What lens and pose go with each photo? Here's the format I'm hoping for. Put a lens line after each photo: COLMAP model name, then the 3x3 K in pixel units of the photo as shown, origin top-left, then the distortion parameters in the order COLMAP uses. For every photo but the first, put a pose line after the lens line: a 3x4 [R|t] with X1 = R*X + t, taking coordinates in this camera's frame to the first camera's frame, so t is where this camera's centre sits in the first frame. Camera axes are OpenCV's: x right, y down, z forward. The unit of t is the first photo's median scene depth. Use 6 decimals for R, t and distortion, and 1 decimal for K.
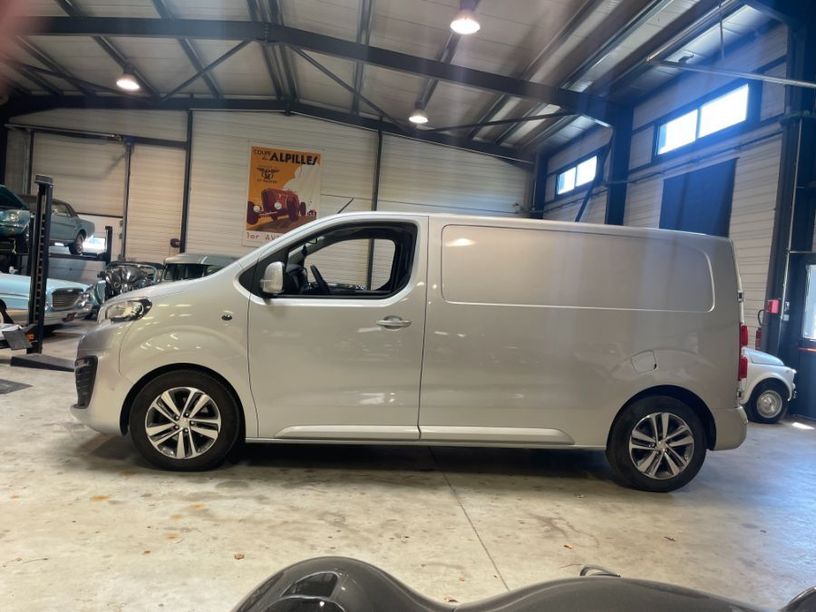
lens RADIAL K [[615.7, 0, 412.0], [0, 615.7, 303.1], [0, 0, 1]] dist [0.094203, -0.127864]
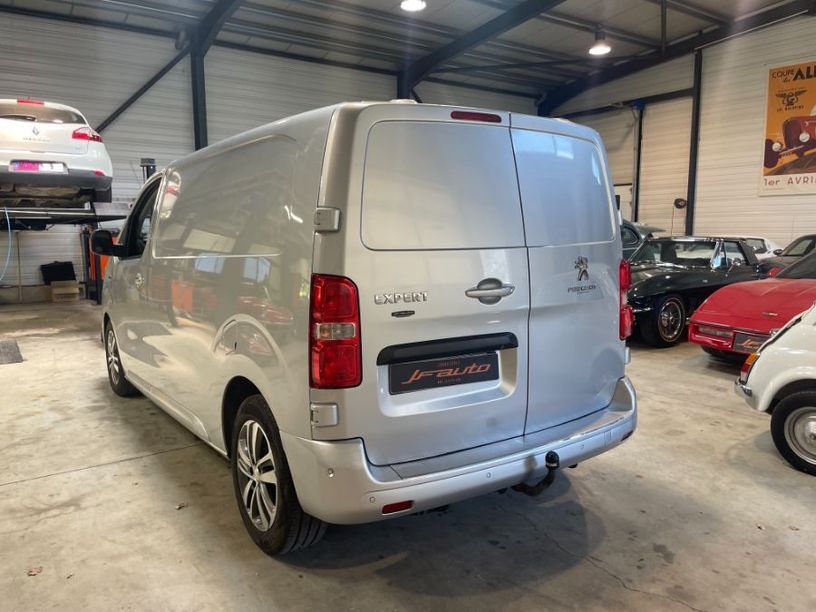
lens RADIAL K [[619.9, 0, 409.8], [0, 619.9, 304.9], [0, 0, 1]] dist [0.096323, -0.129965]
pose [[0.480453, 0.023511, -0.876705, 1.019483], [0.020867, 0.999051, 0.038228, 0.039690], [0.876772, -0.036661, 0.479506, 0.846366]]
